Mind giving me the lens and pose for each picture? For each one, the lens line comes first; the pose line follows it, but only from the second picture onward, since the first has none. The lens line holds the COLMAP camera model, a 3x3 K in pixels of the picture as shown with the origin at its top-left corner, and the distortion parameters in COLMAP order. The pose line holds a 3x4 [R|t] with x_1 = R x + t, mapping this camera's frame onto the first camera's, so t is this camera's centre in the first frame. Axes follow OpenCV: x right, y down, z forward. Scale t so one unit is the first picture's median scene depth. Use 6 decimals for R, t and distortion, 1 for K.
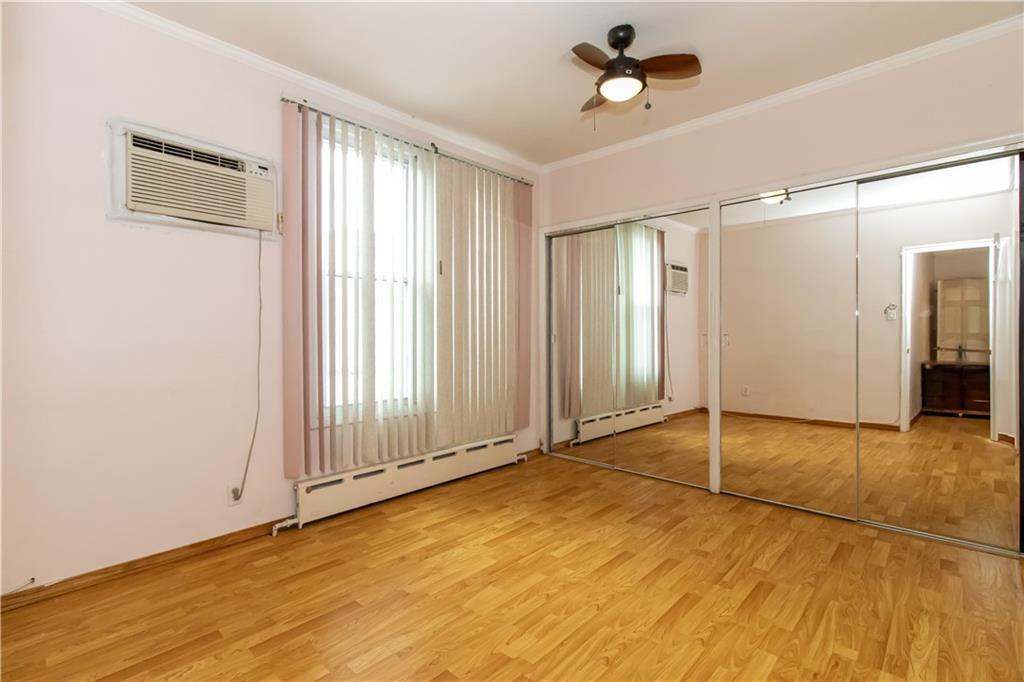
lens RADIAL K [[508.4, 0, 477.6], [0, 508.4, 341.0], [0, 0, 1]] dist [0.000031, 0.000138]
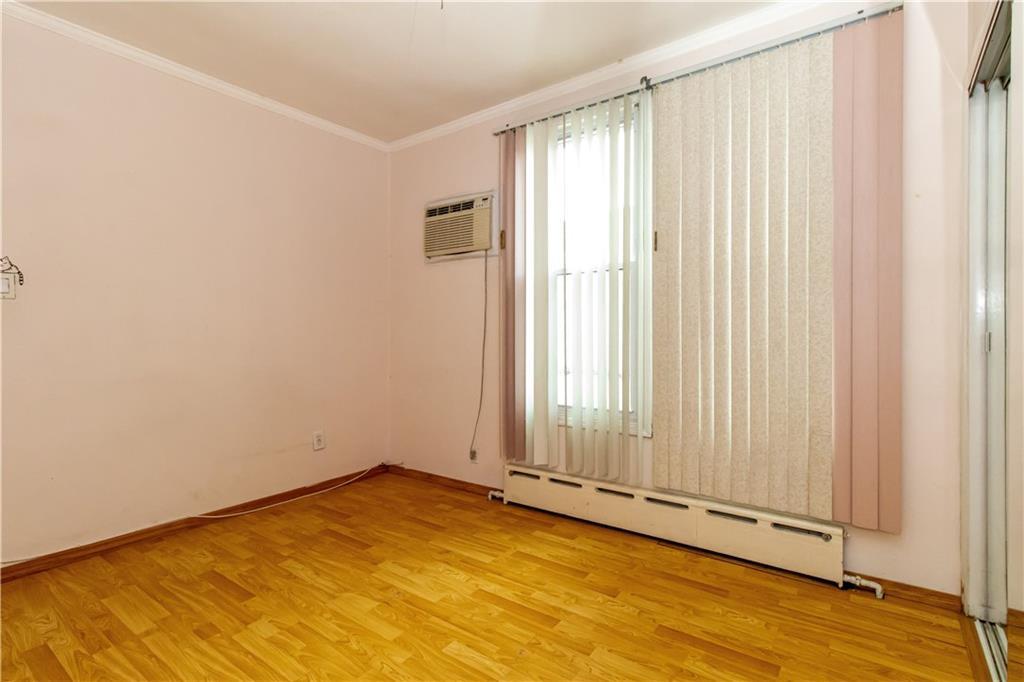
lens RADIAL K [[483.0, 0, 512.0], [0, 483.0, 341.0], [0, 0, 1]] dist [0.000536, 0.000289]
pose [[0.133187, 0.016604, -0.990952, 0.720769], [-0.008584, 0.999841, 0.015599, -0.013591], [0.991054, 0.006429, 0.133308, 0.867077]]
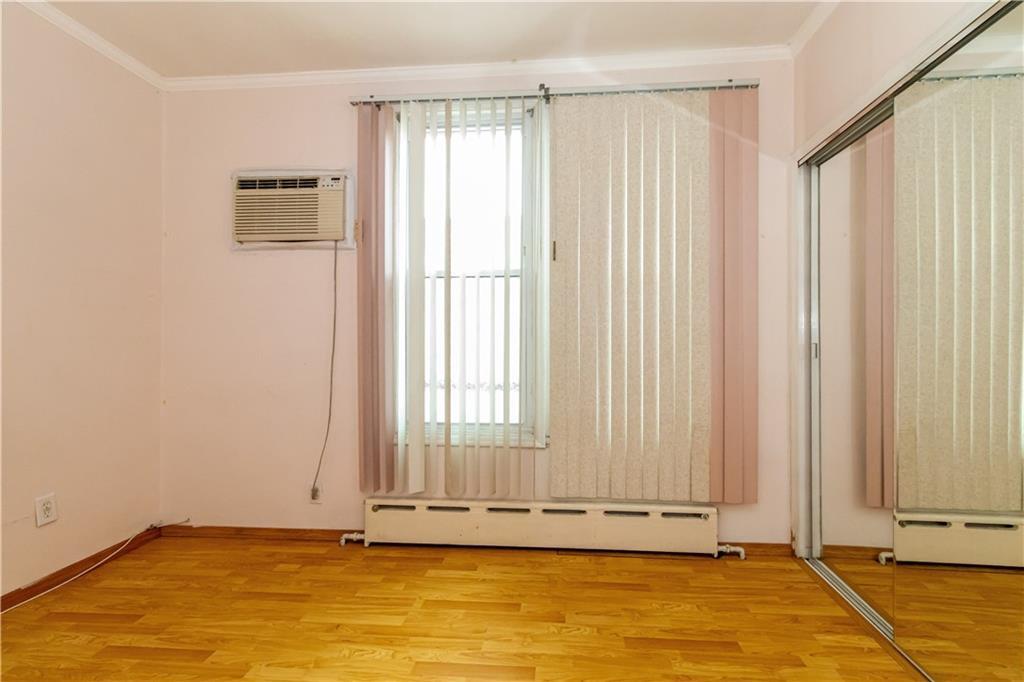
lens RADIAL K [[486.2, 0, 512.0], [0, 486.2, 341.0], [0, 0, 1]] dist [0.002040, 0.000768]
pose [[0.625790, 0.004602, -0.779978, 0.531739], [-0.009353, 0.999955, -0.001604, -0.017388], [0.779936, 0.008299, 0.625804, 0.637617]]
